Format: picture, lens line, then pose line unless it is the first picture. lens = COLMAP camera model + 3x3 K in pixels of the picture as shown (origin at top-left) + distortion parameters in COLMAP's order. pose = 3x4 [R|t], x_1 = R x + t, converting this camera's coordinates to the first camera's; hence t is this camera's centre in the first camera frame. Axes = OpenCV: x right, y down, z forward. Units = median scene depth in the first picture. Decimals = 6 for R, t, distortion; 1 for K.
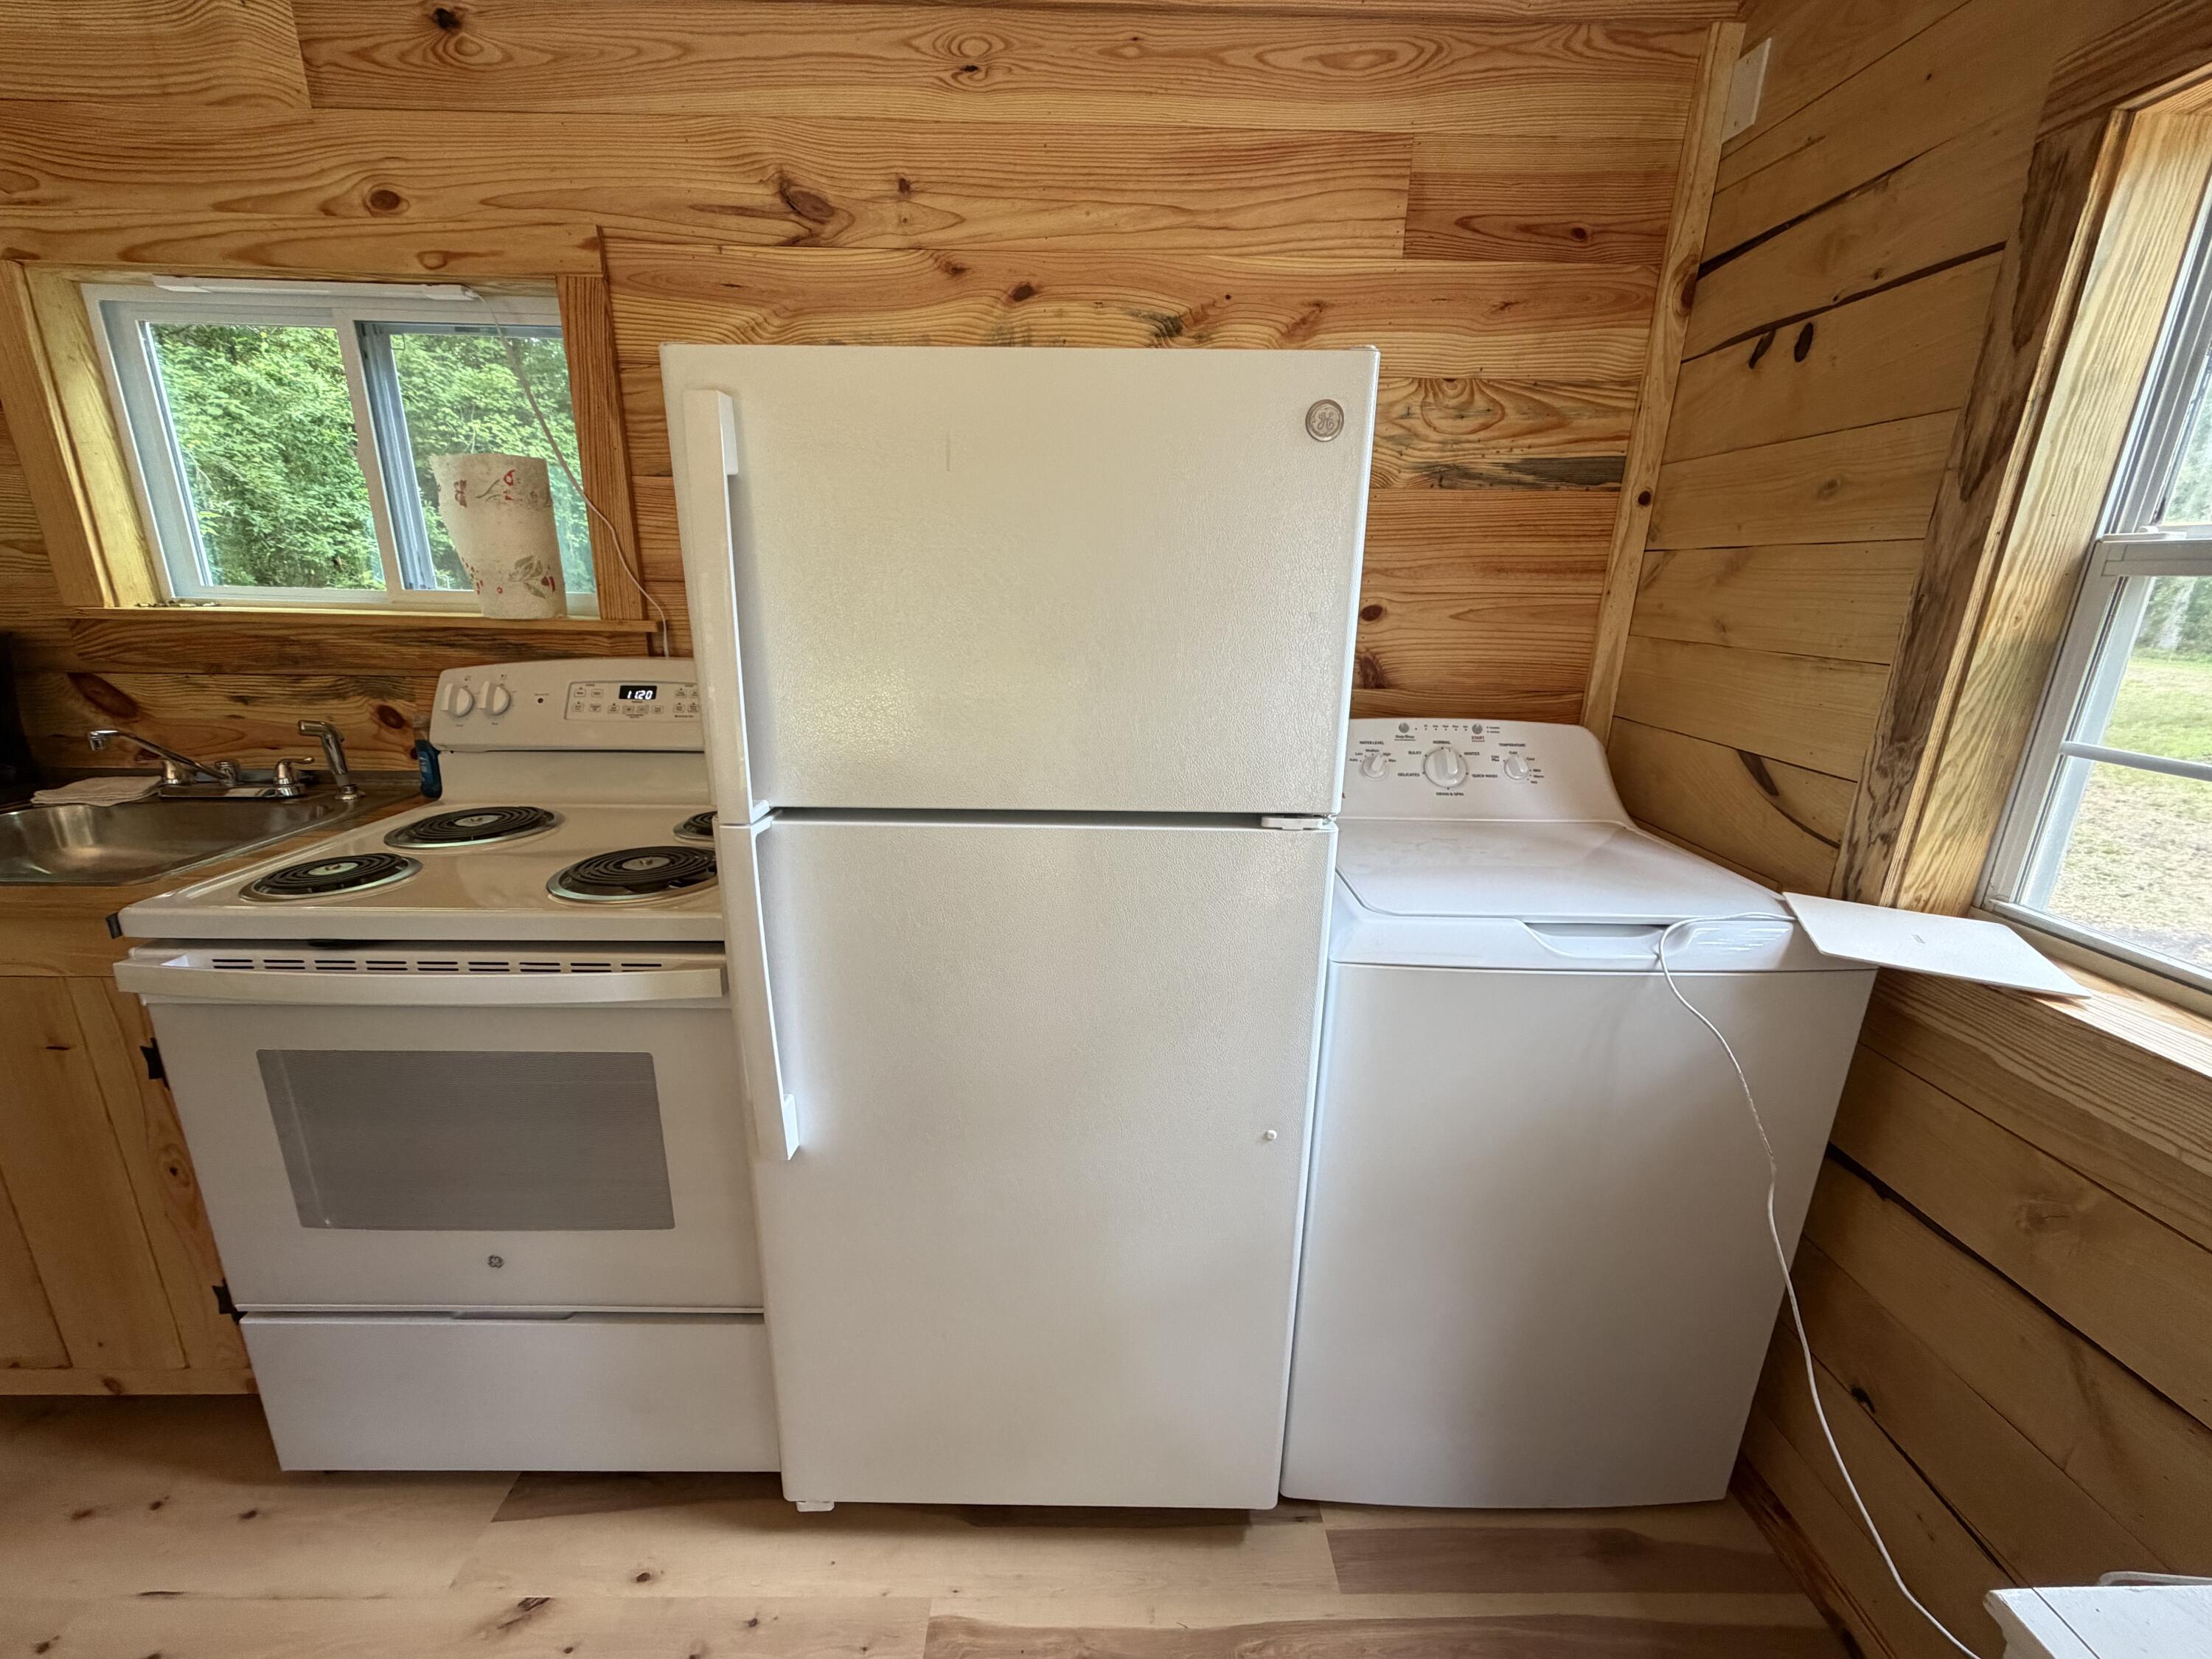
lens RADIAL K [[880.5, 0, 1102.5], [0, 880.5, 828.8], [0, 0, 1]] dist [0.000688, 0.000042]
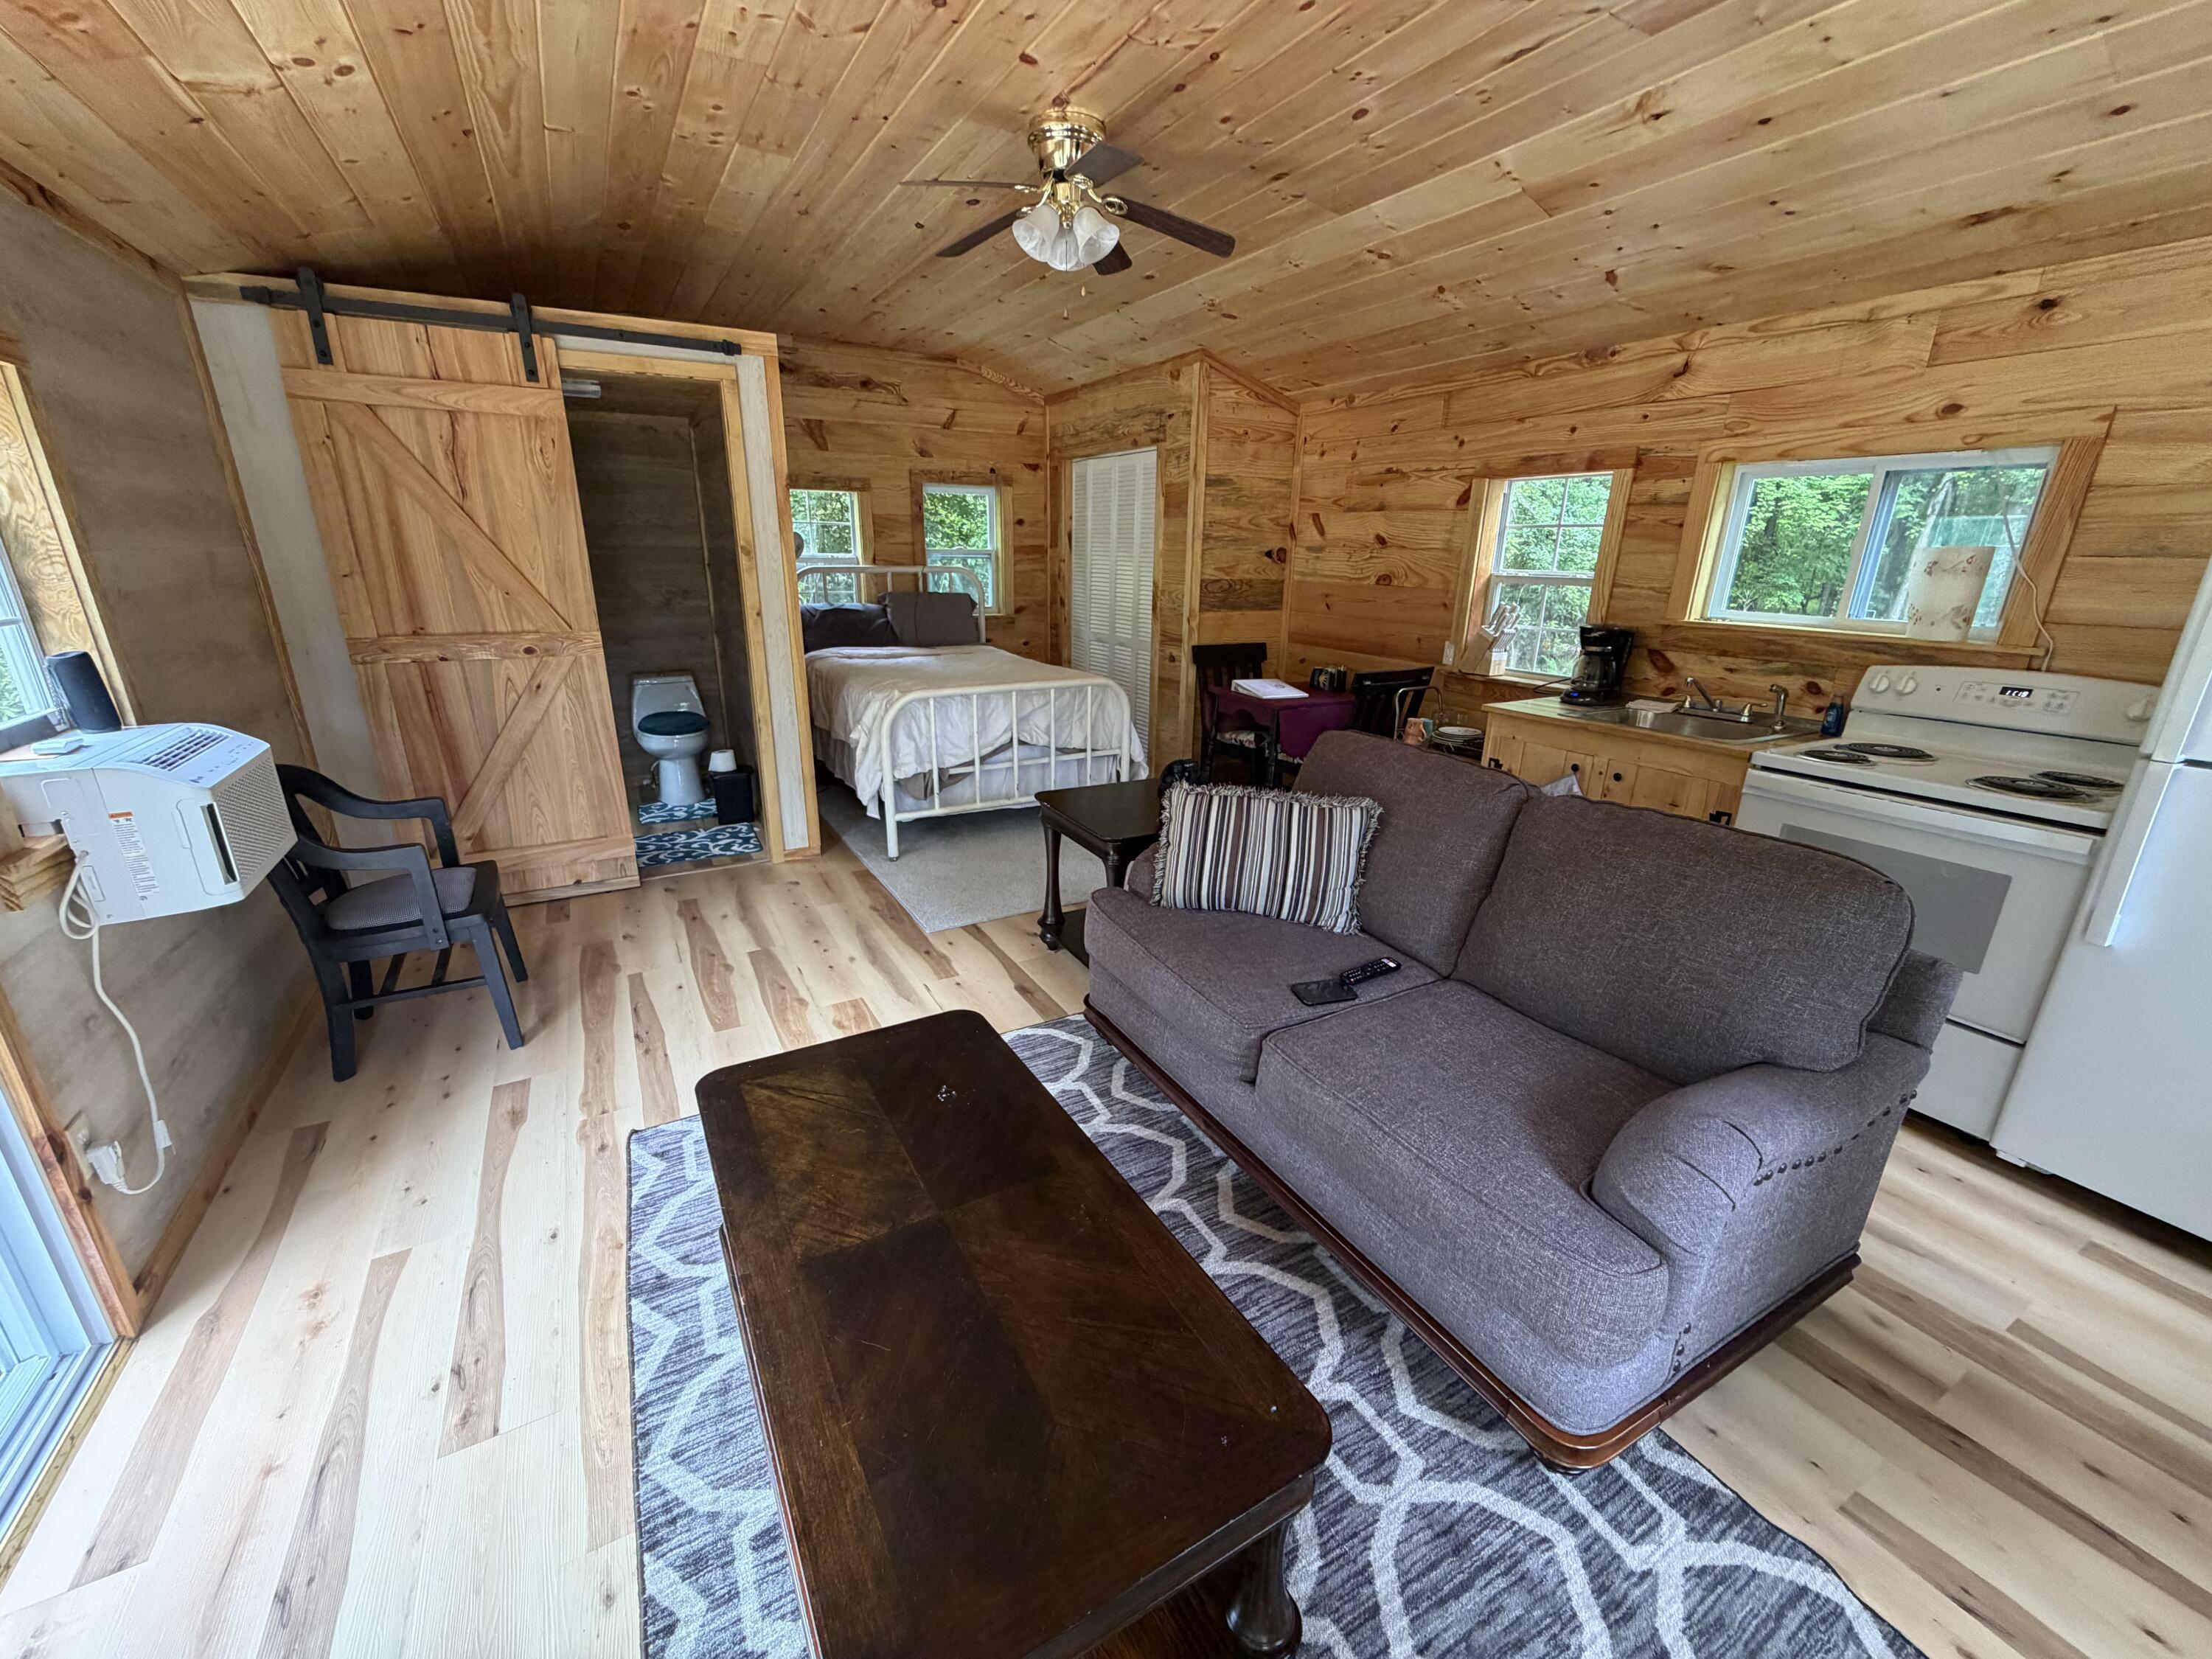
lens RADIAL K [[880.5, 0, 1100.4], [0, 880.5, 827.6], [0, 0, 1]] dist [0.000688, 0.000042]
pose [[0.476605, 0.255419, -0.841195, 0.098868], [-0.251359, 0.956509, 0.148018, 0.284046], [0.842417, 0.140896, 0.520079, -1.301704]]
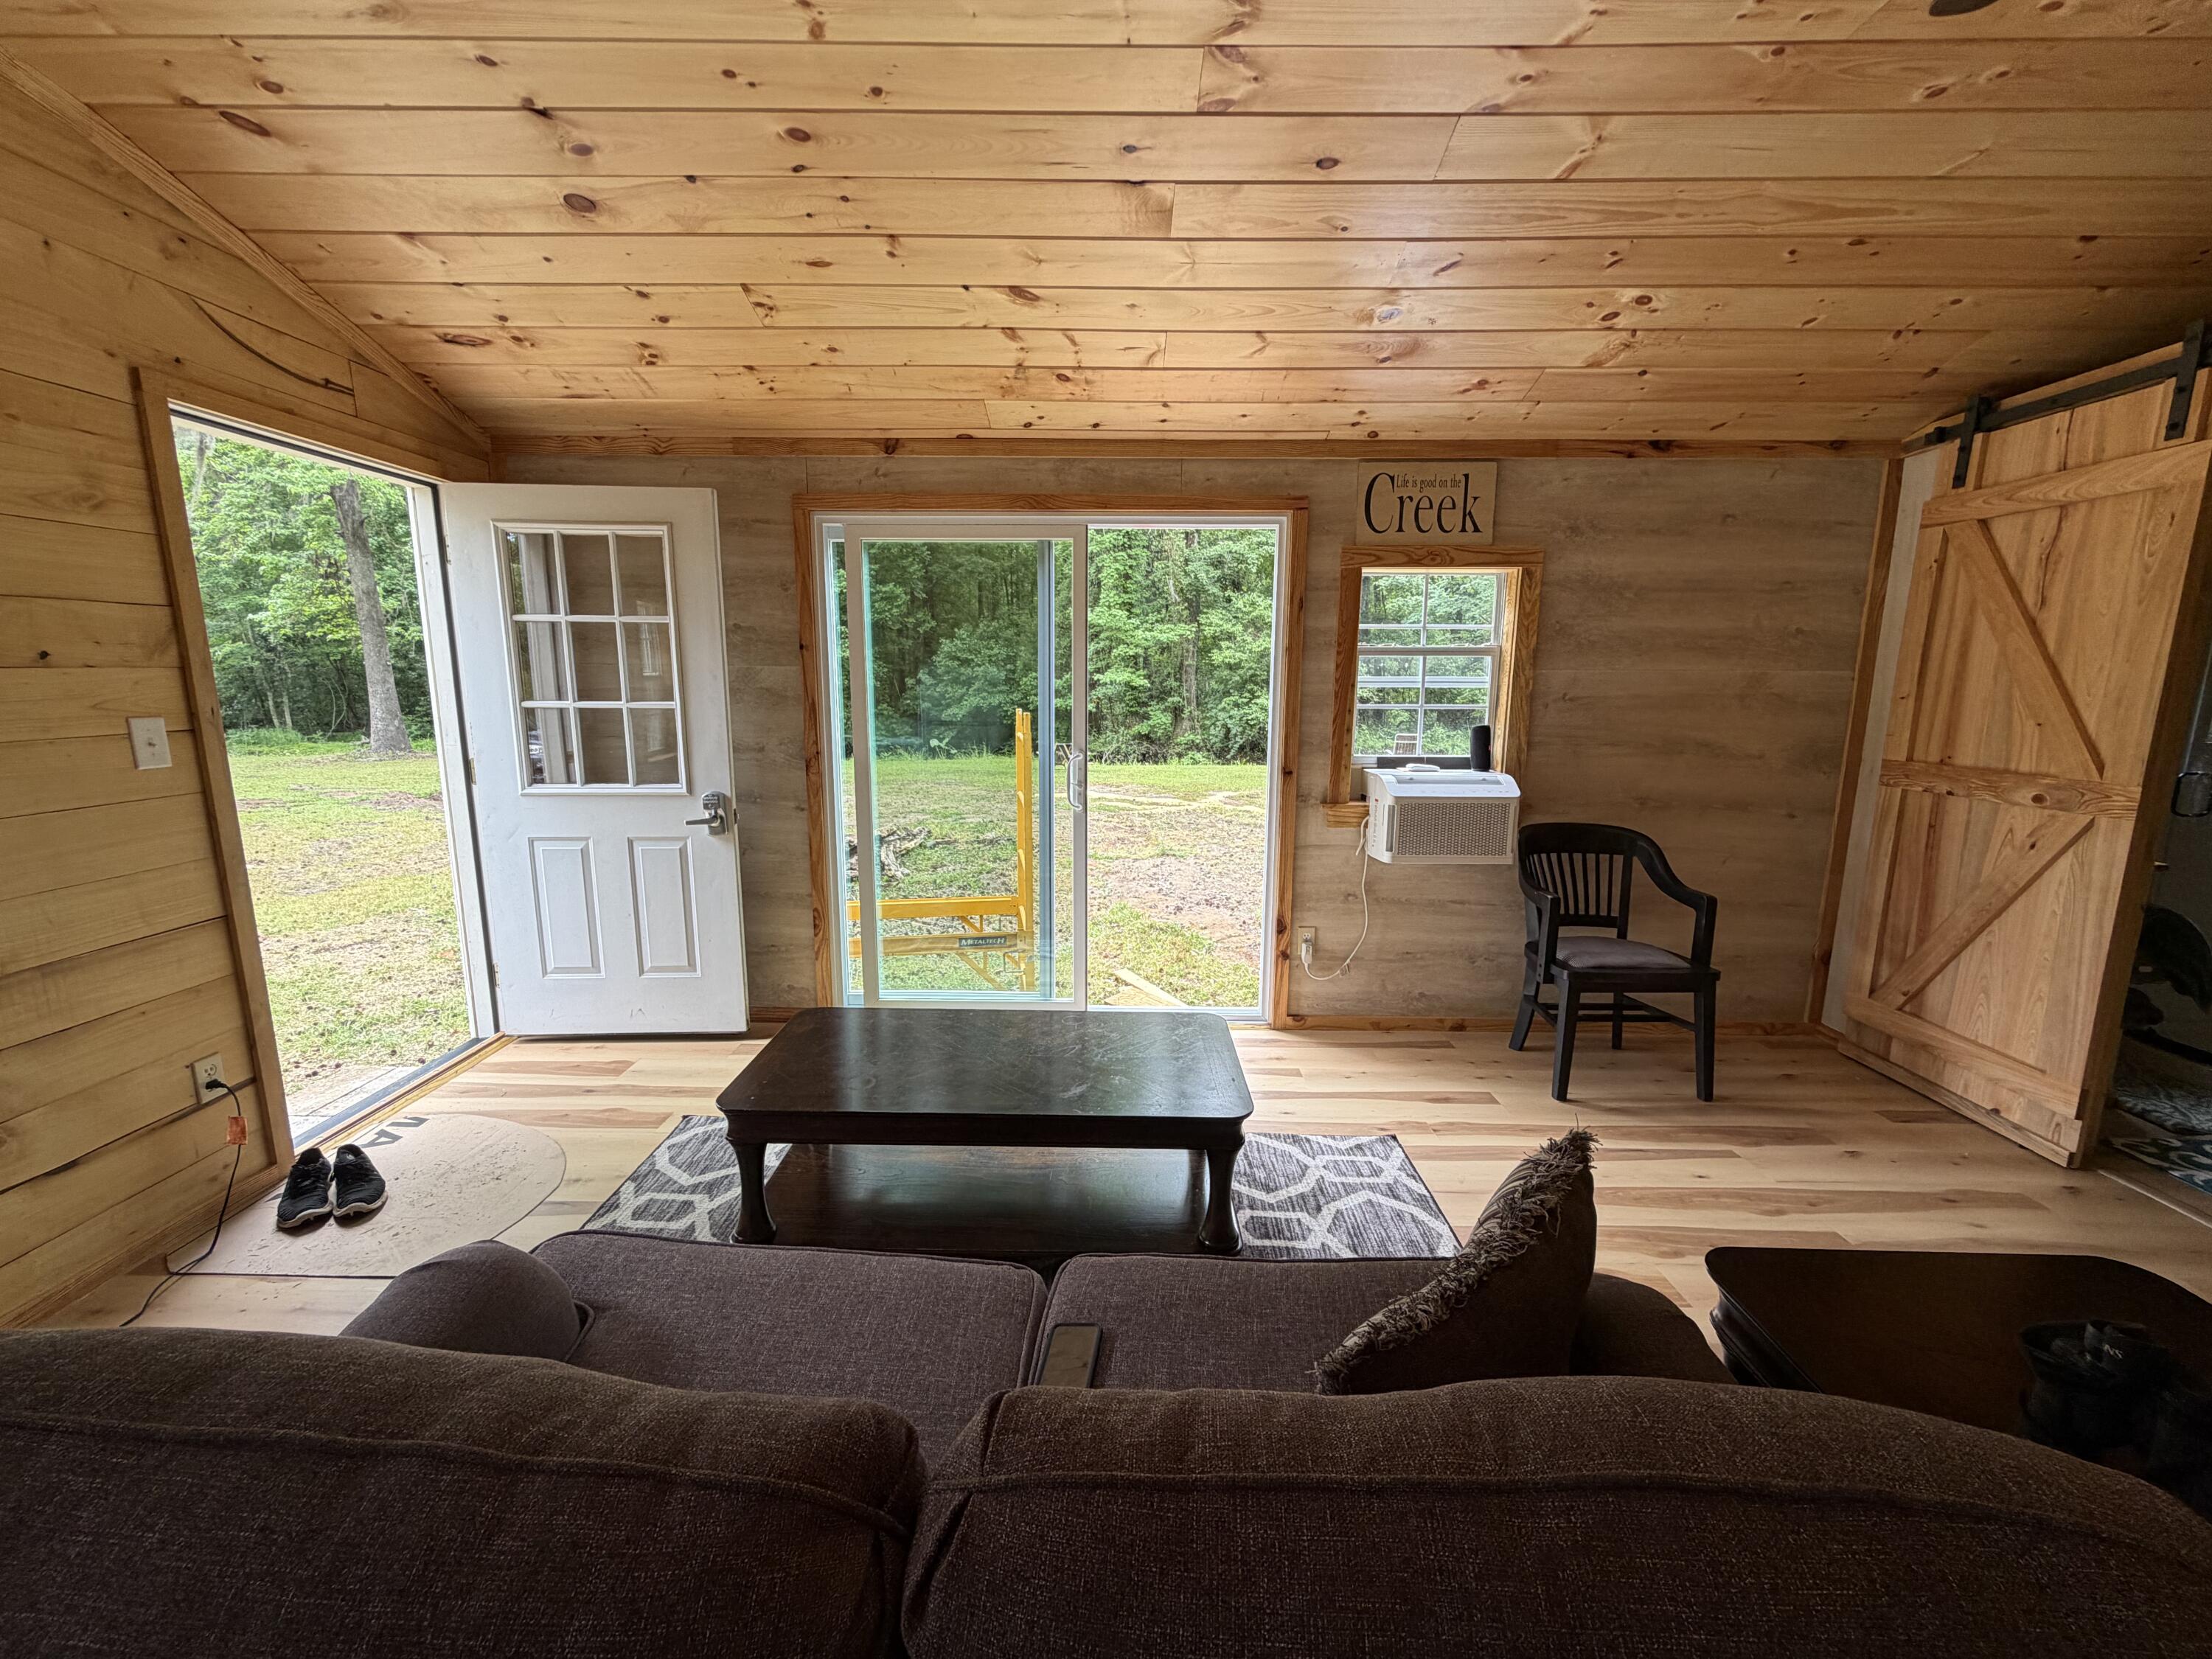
lens RADIAL K [[880.5, 0, 1100.3], [0, 880.5, 828.8], [0, 0, 1]] dist [0.000688, 0.000042]
pose [[-0.999052, -0.030053, 0.031496, -0.888515], [-0.013077, 0.897243, 0.441344, -0.144838], [-0.041524, 0.440513, -0.896785, 0.276168]]
